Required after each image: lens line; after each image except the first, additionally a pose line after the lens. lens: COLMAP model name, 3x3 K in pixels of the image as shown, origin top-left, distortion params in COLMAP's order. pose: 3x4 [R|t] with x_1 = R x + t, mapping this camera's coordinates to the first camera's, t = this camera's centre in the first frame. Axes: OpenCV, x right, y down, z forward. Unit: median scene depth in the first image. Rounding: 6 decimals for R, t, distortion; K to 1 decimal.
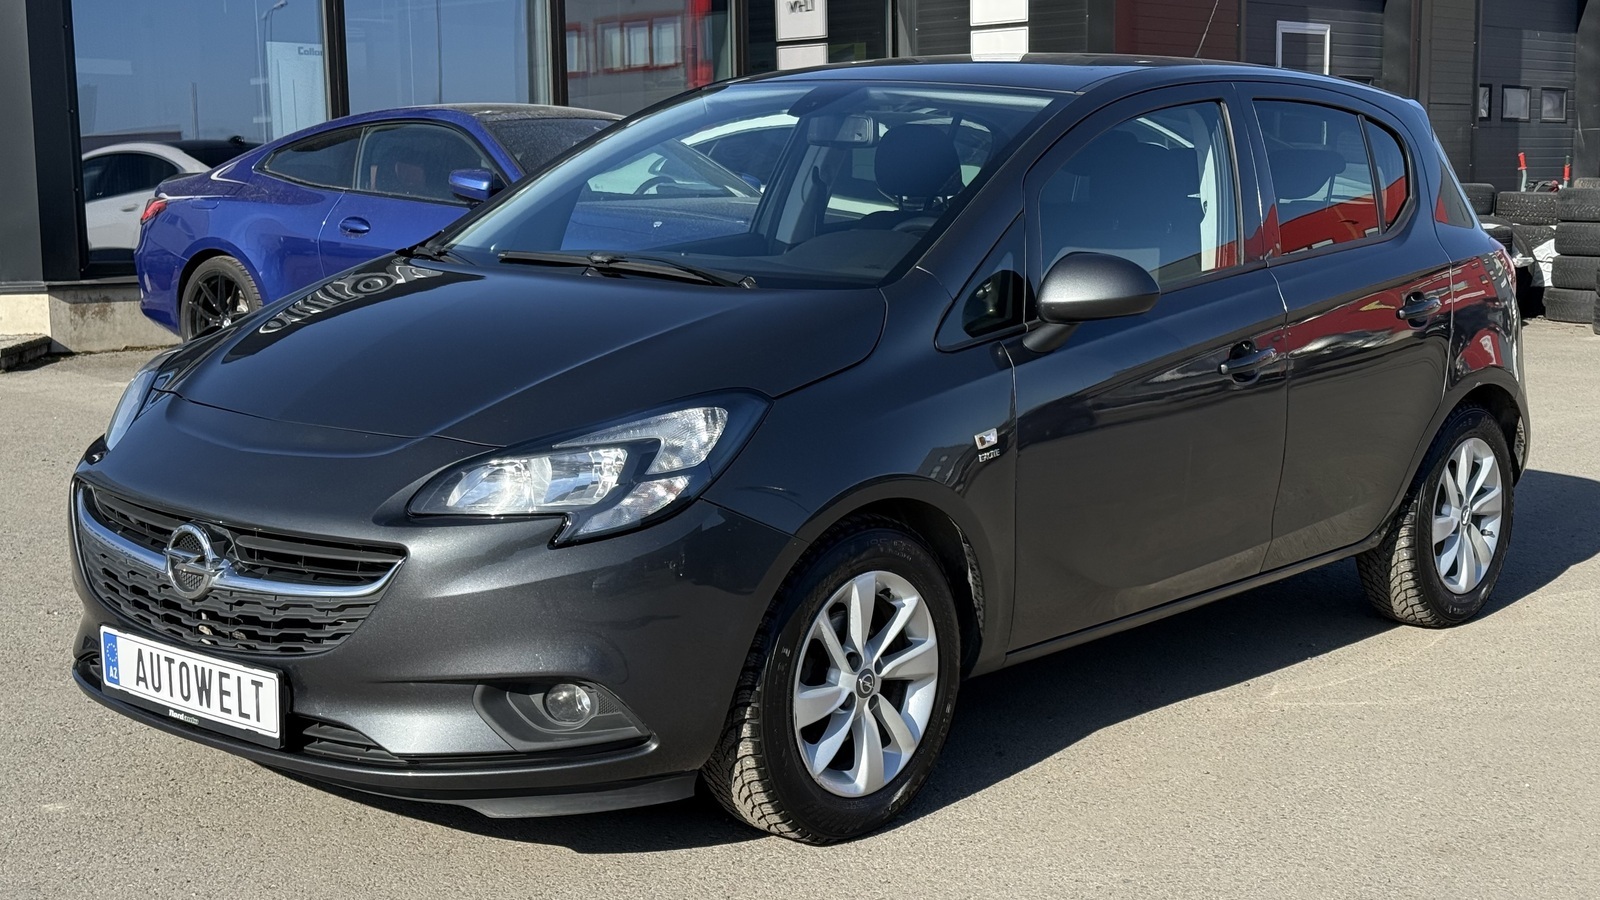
lens RADIAL K [[2161.8, 0, 801.6], [0, 2161.8, 447.9], [0, 0, 1]] dist [0.095345, 0.000000]
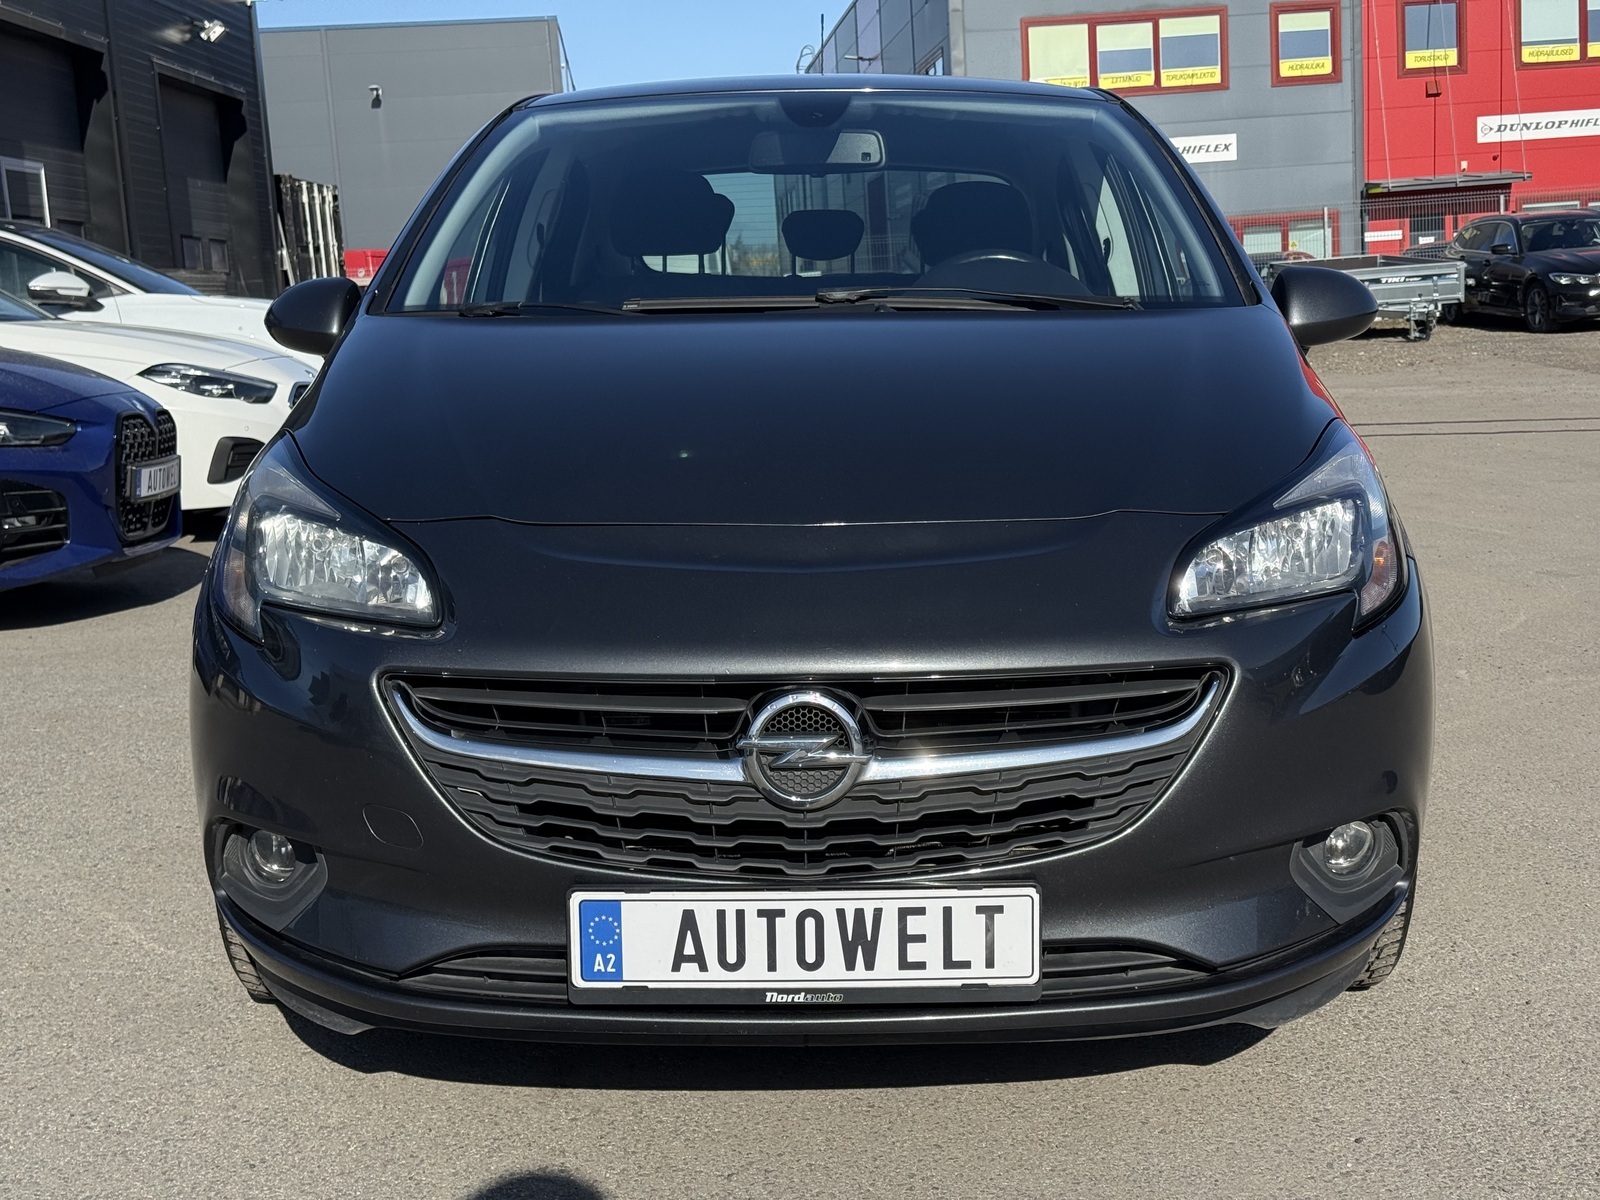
lens RADIAL K [[2265.3, 0, 801.4], [0, 2265.3, 600.6], [0, 0, 1]] dist [-0.023956, 0.000000]
pose [[0.759992, -0.106702, 0.641114, -0.698720], [0.117790, 0.992709, 0.025588, -0.008305], [-0.639170, 0.056071, 0.767019, 0.491587]]
